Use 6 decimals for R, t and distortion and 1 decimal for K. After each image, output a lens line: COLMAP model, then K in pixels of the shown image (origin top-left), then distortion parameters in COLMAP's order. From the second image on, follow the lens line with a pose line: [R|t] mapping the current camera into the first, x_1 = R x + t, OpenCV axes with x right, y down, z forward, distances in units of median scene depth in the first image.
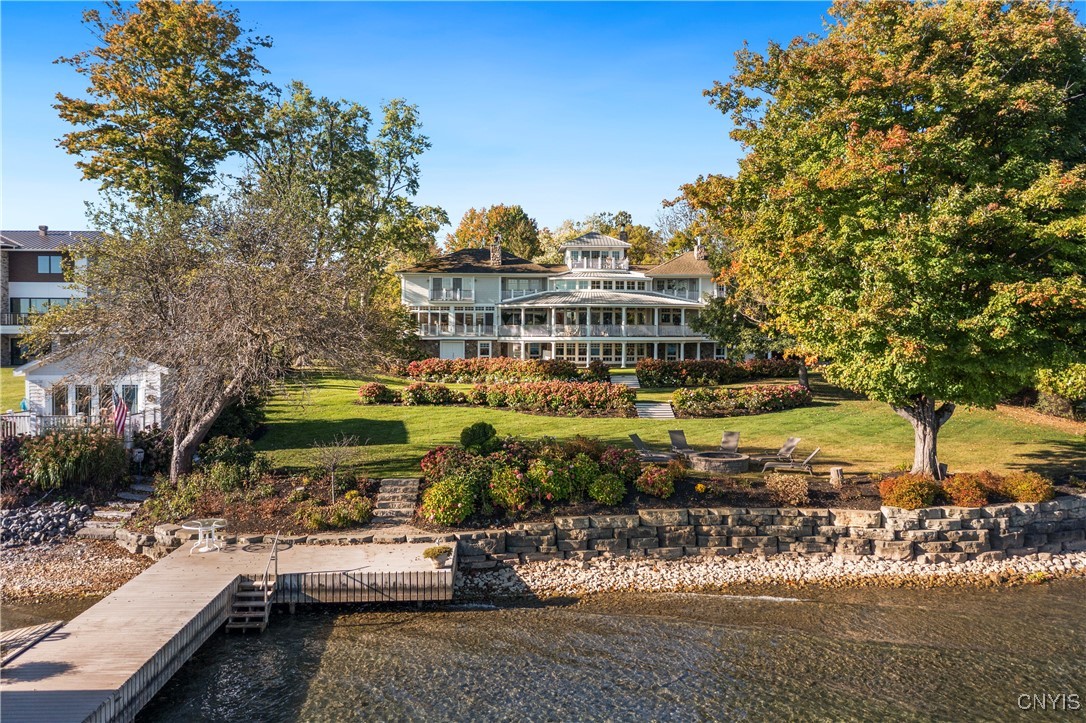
lens RADIAL K [[878.8, 0, 543.0], [0, 878.8, 361.5], [0, 0, 1]] dist [-0.001945, 0.000041]
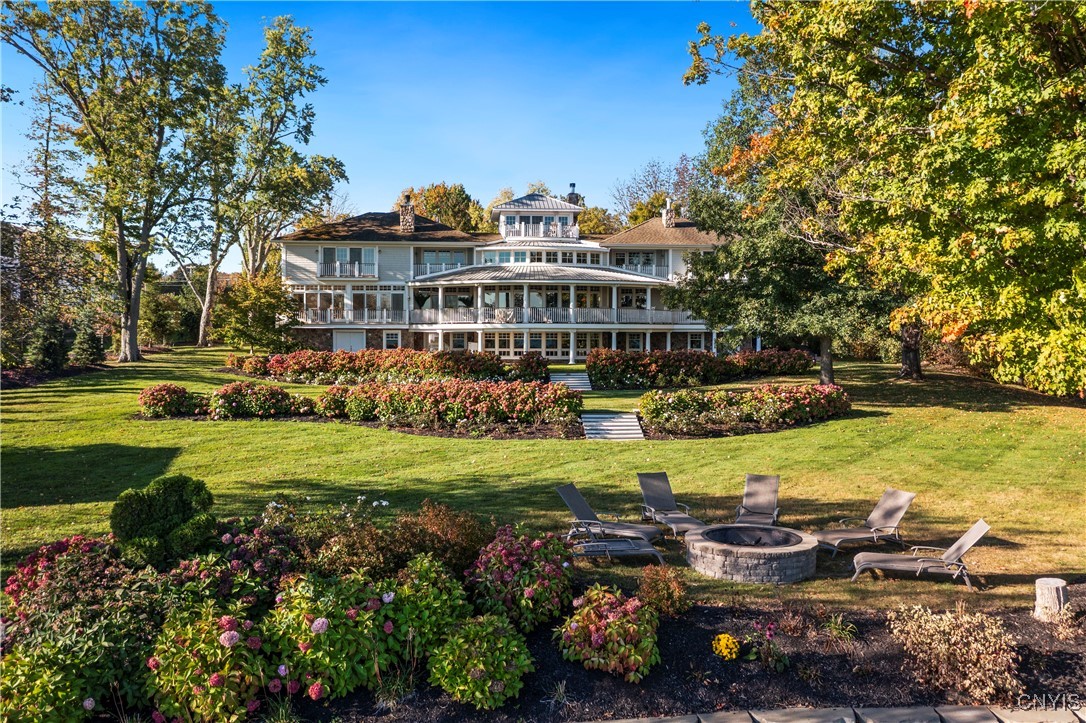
lens RADIAL K [[902.7, 0, 543.0], [0, 902.7, 361.5], [0, 0, 1]] dist [0.001578, 0.002387]
pose [[0.998844, -0.002968, 0.047970, 0.028609], [0.003119, 0.999990, -0.003059, 0.007052], [-0.047961, 0.003206, 0.998844, 0.216609]]
